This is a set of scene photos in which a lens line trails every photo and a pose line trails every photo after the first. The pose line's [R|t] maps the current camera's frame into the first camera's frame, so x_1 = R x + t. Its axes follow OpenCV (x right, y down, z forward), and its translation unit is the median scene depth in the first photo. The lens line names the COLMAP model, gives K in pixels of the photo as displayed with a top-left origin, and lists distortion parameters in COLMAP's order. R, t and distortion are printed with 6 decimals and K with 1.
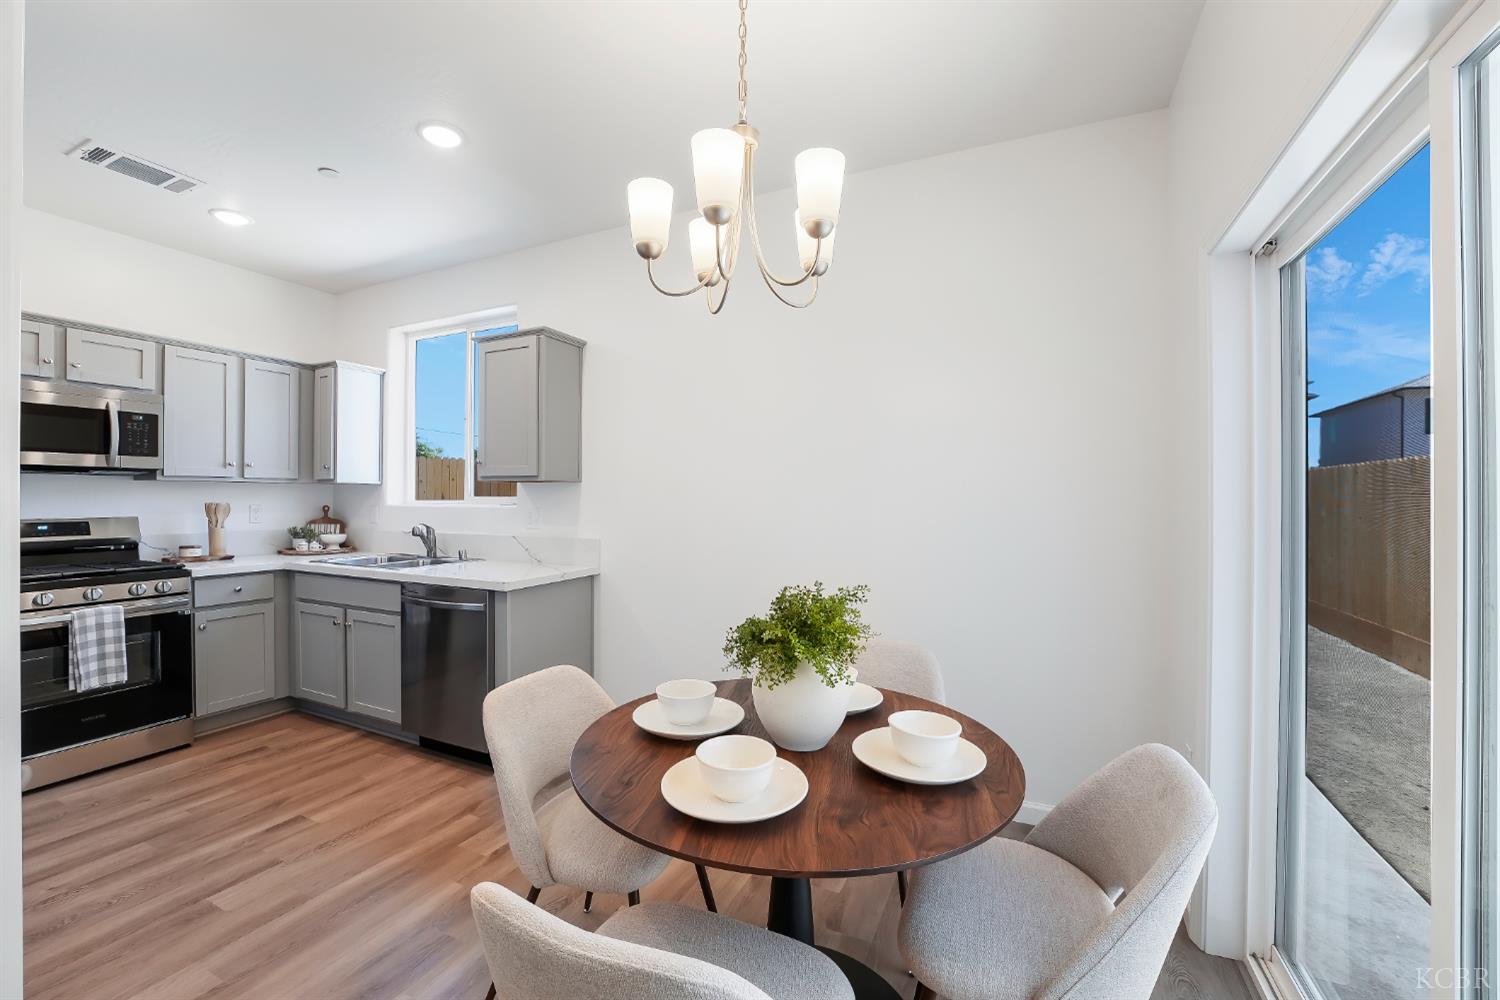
lens RADIAL K [[585.0, 0, 725.9], [0, 585.0, 507.2], [0, 0, 1]] dist [-0.008226, -0.000033]
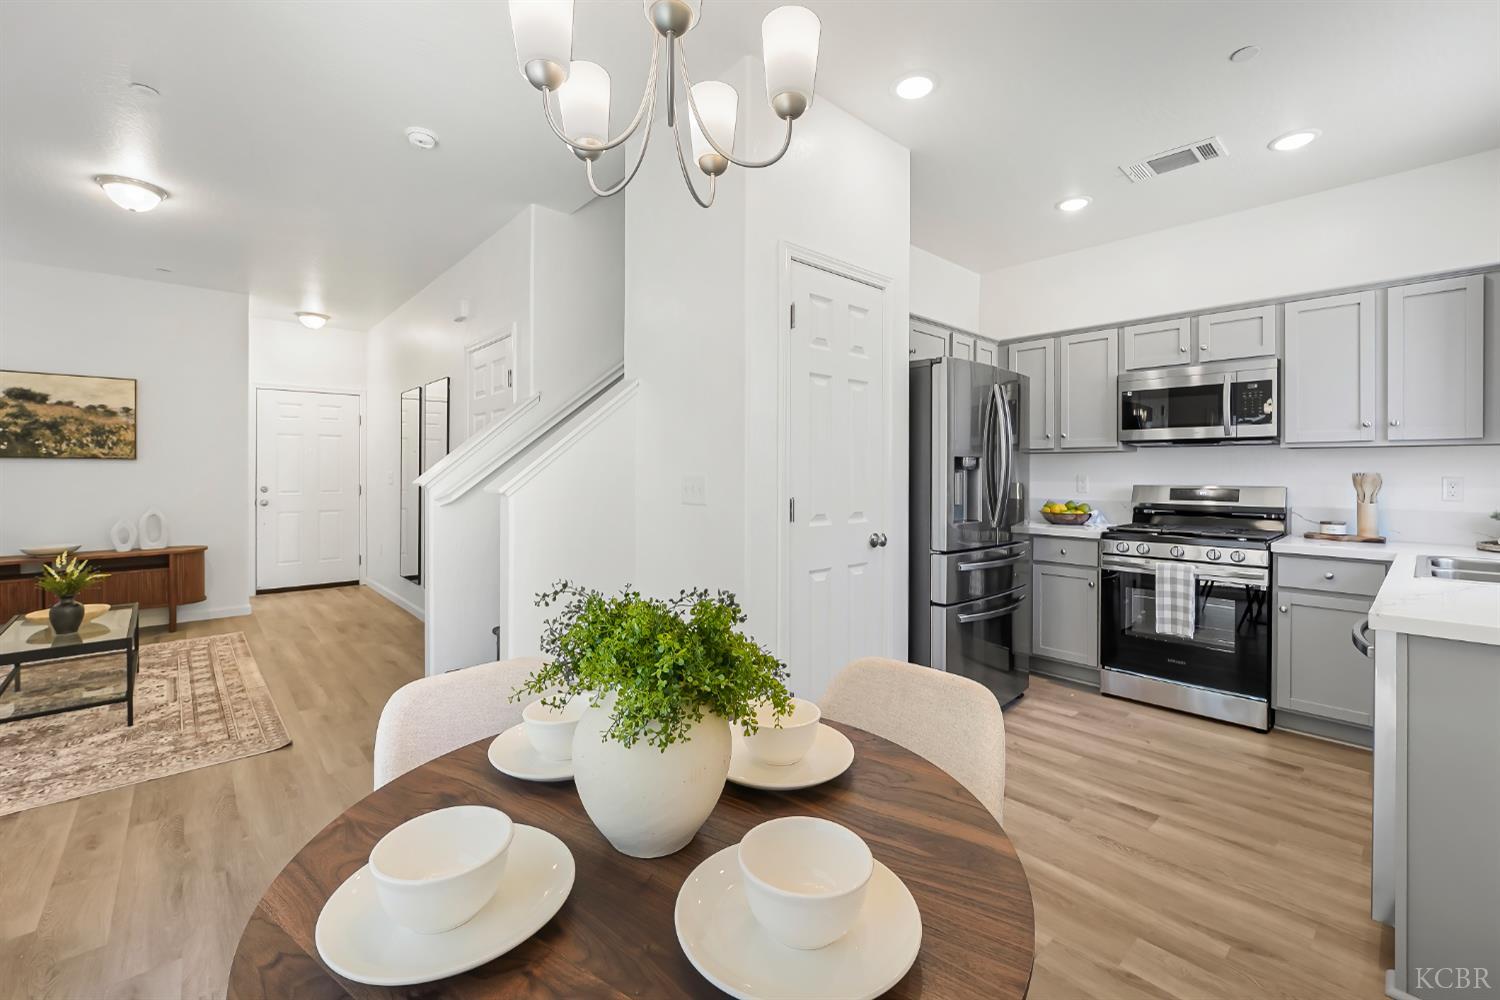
lens RADIAL K [[643.3, 0, 742.8], [0, 643.3, 465.4], [0, 0, 1]] dist [-0.029998, 0.007844]
pose [[-0.351616, -0.014121, -0.936038, 0.308286], [-0.022045, 0.999734, -0.006801, 0.009207], [0.935885, 0.018244, -0.351834, 0.553440]]
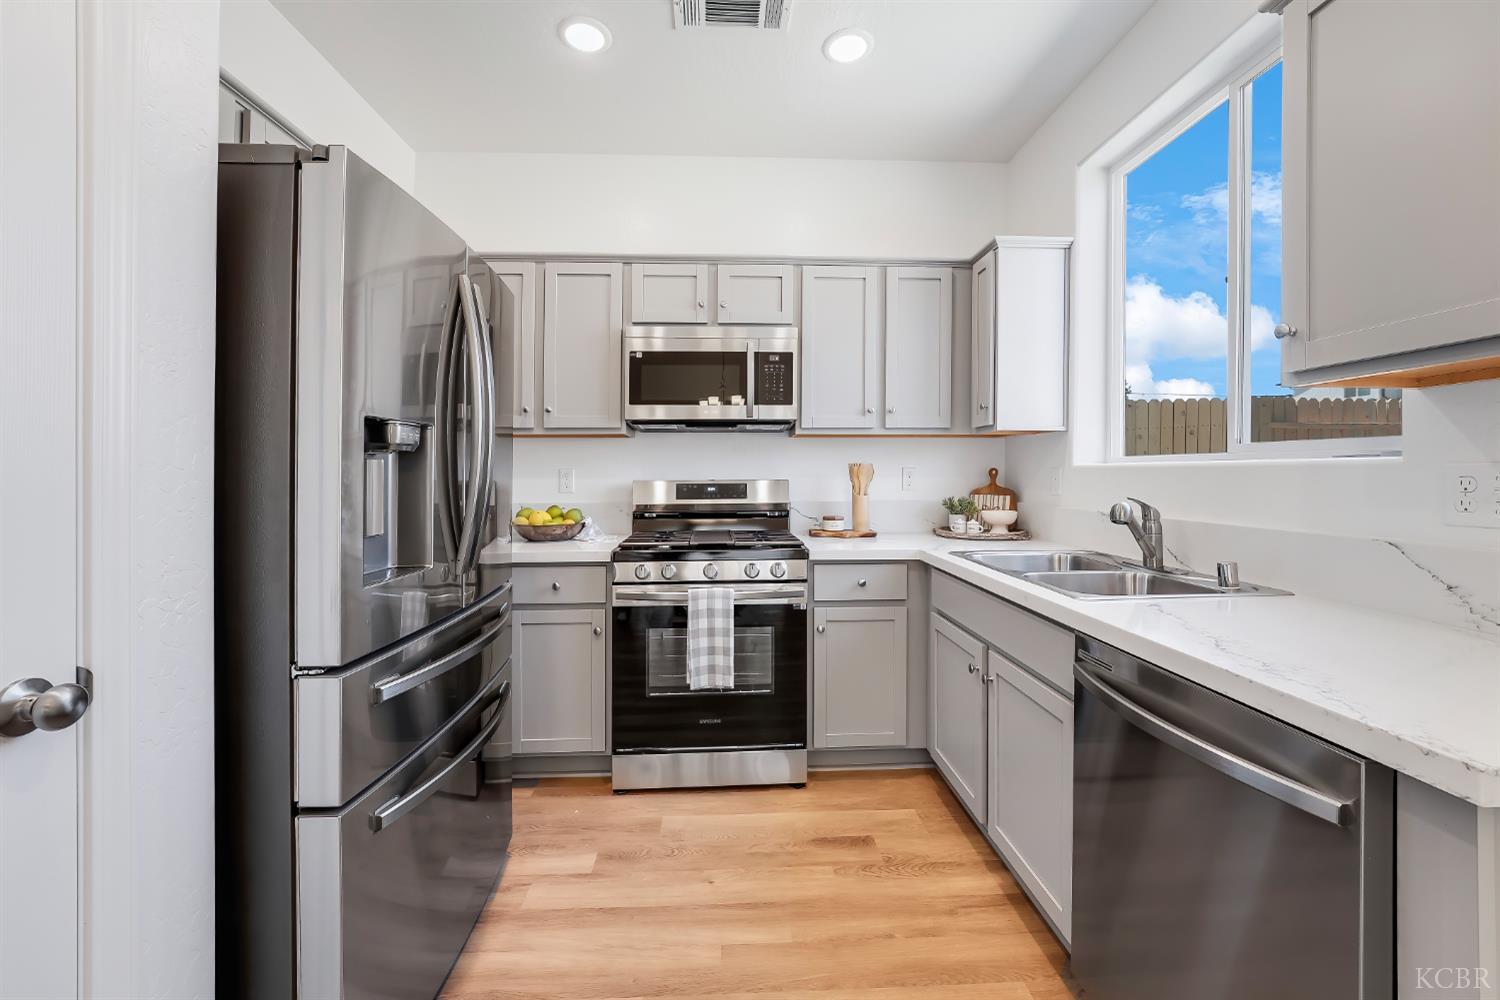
lens RADIAL K [[621.8, 0, 757.4], [0, 621.8, 471.7], [0, 0, 1]] dist [-0.002461, 0.000015]
pose [[0.499473, -0.002614, -0.866325, -0.256470], [-0.011072, 0.999895, -0.009401, 0.015386], [0.866258, 0.014288, 0.499392, 0.530908]]
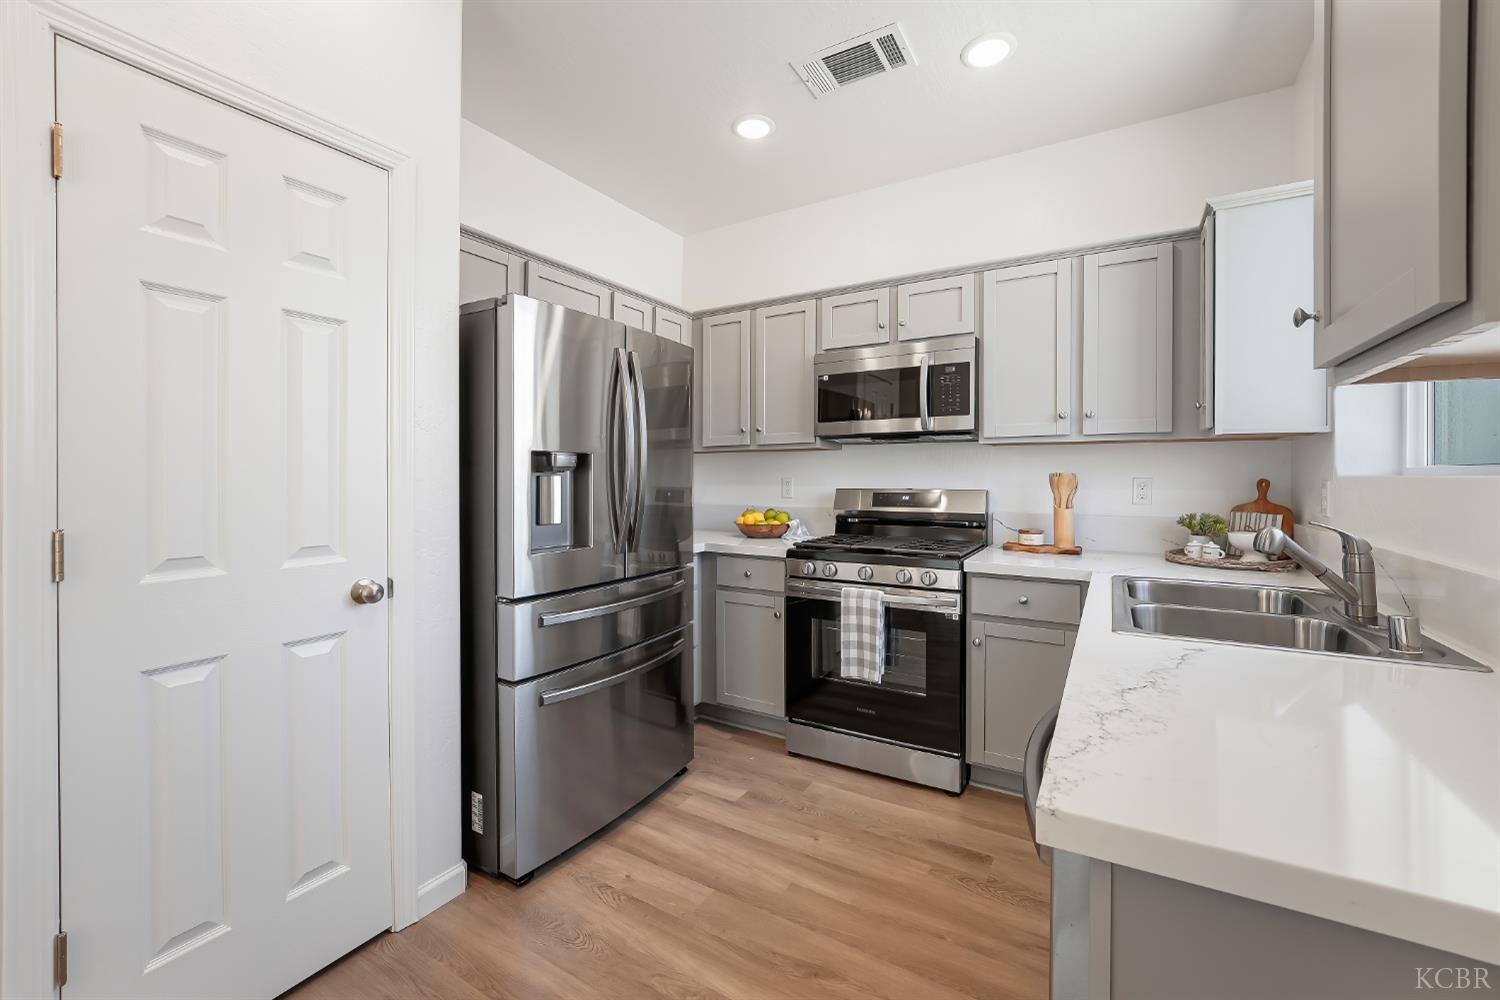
lens RADIAL K [[620.1, 0, 742.7], [0, 620.1, 474.0], [0, 0, 1]] dist [-0.009954, -0.000167]
pose [[-0.070866, -0.003930, -0.997478, -0.106594], [-0.016594, 0.999859, -0.002760, 0.002927], [0.997348, 0.016356, -0.070921, 0.755091]]
